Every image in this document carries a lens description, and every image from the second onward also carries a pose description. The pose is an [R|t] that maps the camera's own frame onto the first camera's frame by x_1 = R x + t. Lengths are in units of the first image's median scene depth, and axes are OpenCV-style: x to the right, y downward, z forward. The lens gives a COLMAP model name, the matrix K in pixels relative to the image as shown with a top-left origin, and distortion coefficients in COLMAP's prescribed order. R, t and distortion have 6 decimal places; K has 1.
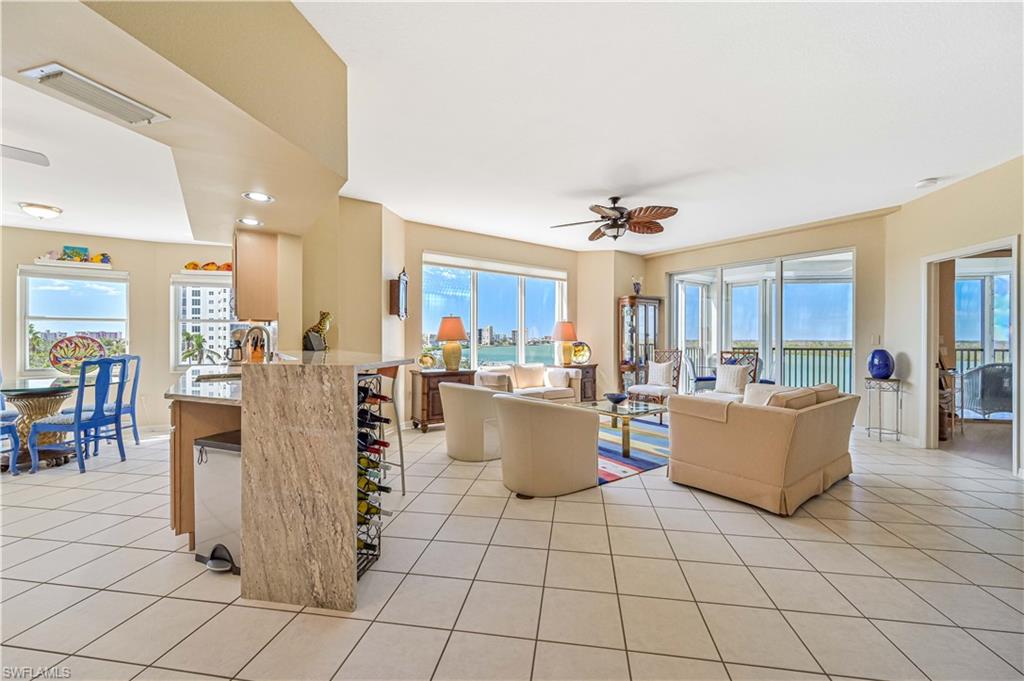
lens RADIAL K [[403.9, 0, 506.9], [0, 403.9, 341.6], [0, 0, 1]] dist [-0.001206, -0.000117]
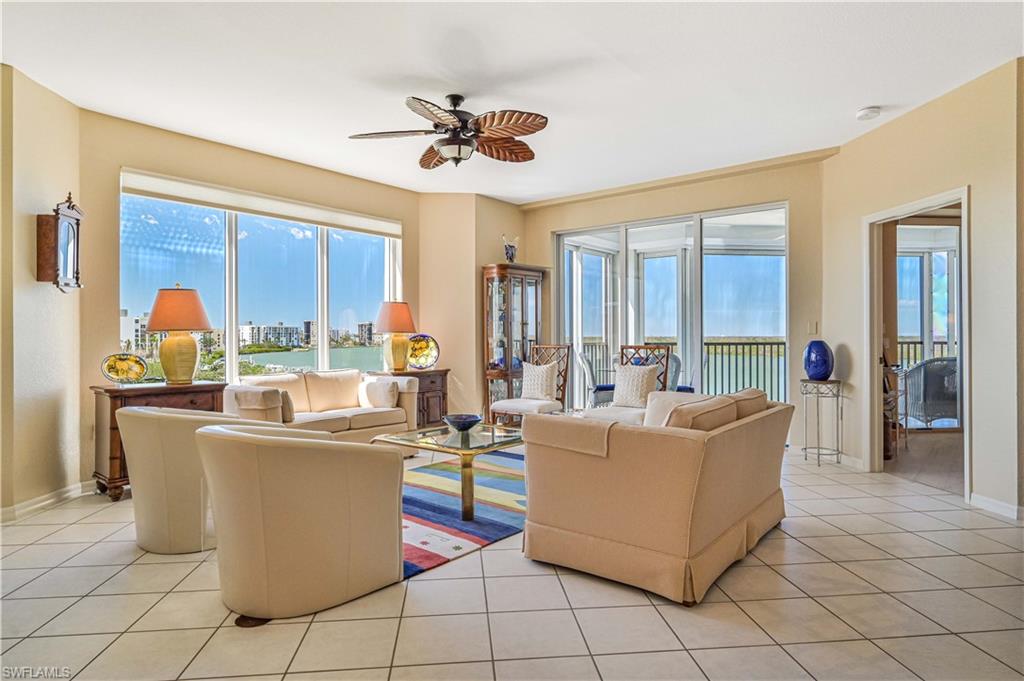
lens RADIAL K [[579.5, 0, 512.4], [0, 579.5, 338.6], [0, 0, 1]] dist [0.015794, 0.001211]
pose [[0.964738, -0.005863, 0.263146, 0.075012], [0.006770, 0.999974, -0.002543, 0.010290], [-0.263124, 0.004235, 0.964753, 0.084156]]
